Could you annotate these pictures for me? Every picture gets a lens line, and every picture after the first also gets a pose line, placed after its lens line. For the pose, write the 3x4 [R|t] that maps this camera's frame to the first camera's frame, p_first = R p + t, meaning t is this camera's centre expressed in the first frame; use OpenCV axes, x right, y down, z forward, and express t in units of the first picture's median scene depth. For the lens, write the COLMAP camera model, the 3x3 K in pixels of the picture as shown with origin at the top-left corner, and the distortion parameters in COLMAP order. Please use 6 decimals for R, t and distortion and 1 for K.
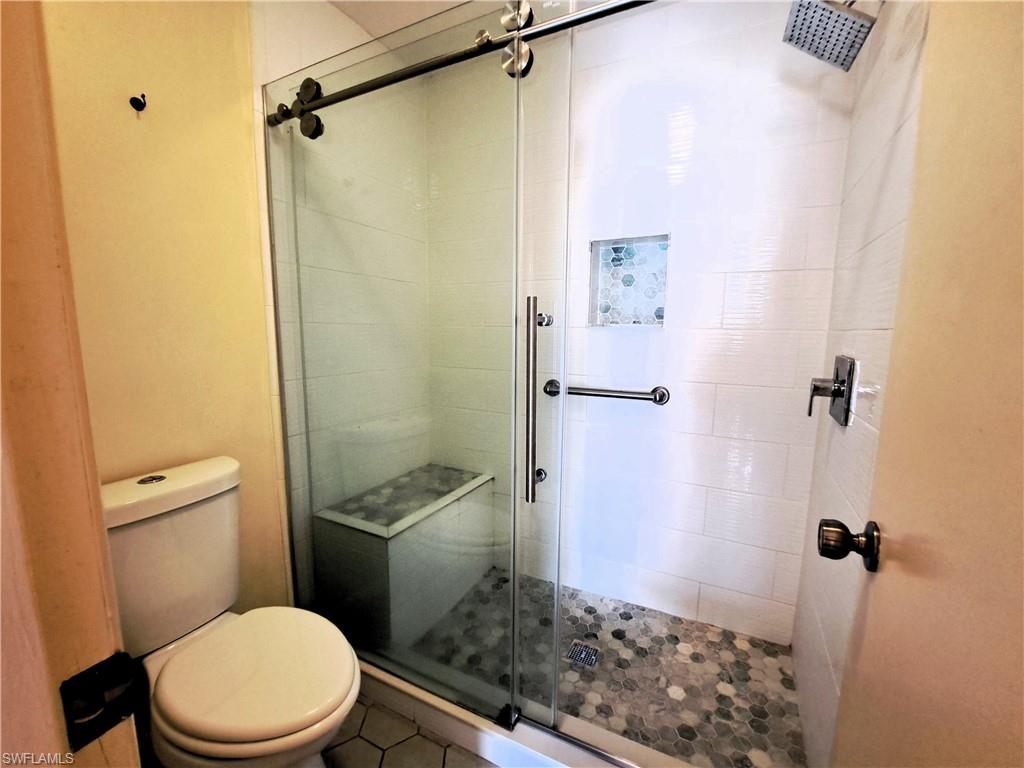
lens RADIAL K [[413.5, 0, 517.7], [0, 413.5, 391.0], [0, 0, 1]] dist [-0.027470, 0.000640]
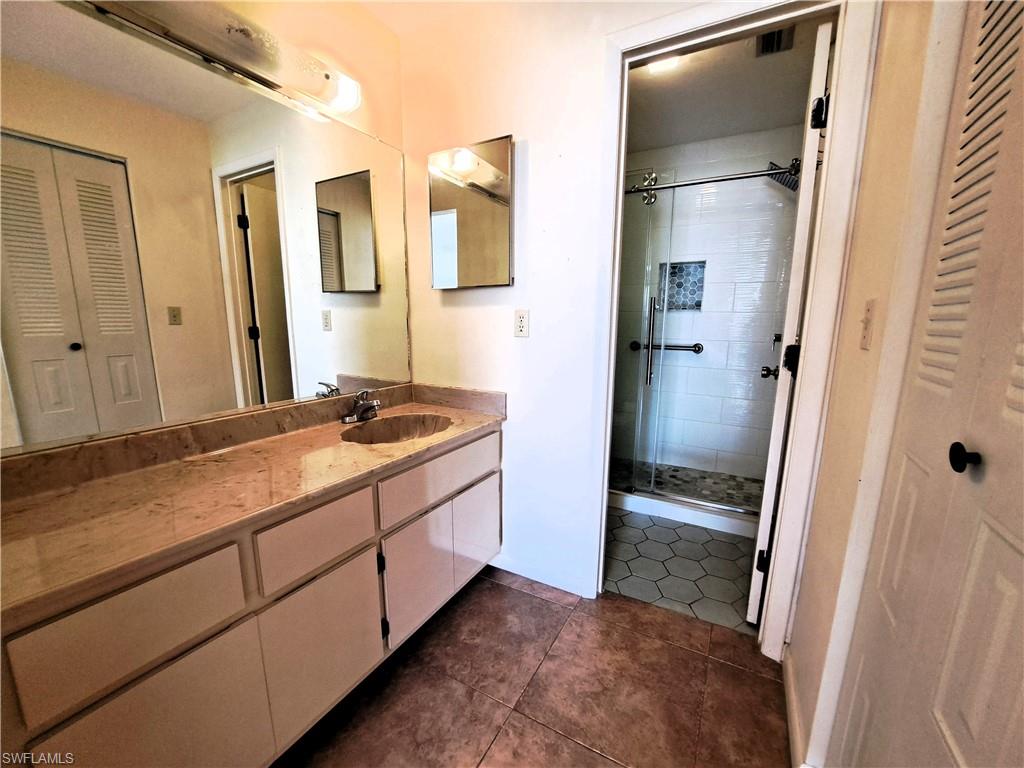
lens RADIAL K [[413.5, 0, 505.1], [0, 413.5, 394.0], [0, 0, 1]] dist [-0.027470, 0.000640]
pose [[0.998992, 0.012361, -0.043154, -0.492667], [-0.011058, 0.999479, 0.030309, 0.190862], [0.043507, -0.029801, 0.998609, -0.998641]]
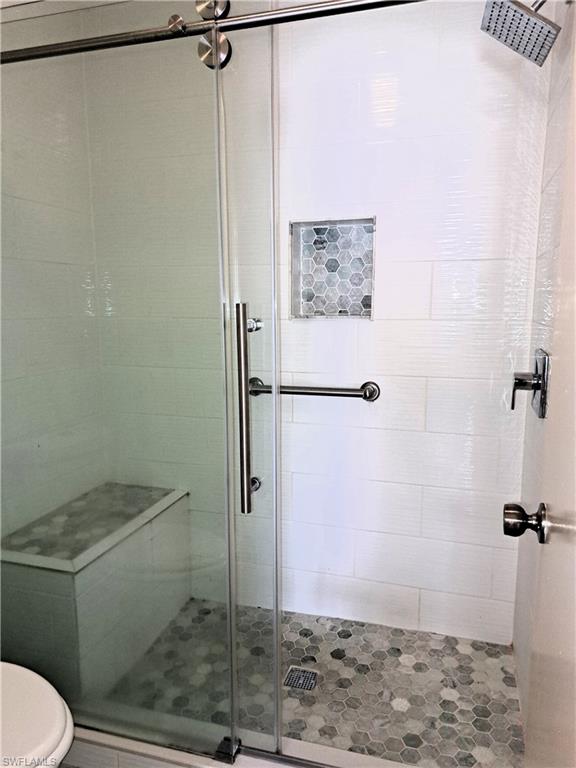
lens RADIAL K [[536.4, 0, 285.2], [0, 536.4, 383.4], [0, 0, 1]] dist [0.021462, -0.021810]
pose [[0.984237, -0.040040, 0.172264, -0.059477], [0.038418, 0.999180, 0.012743, -0.034019], [-0.172633, -0.005924, 0.984968, -0.183681]]
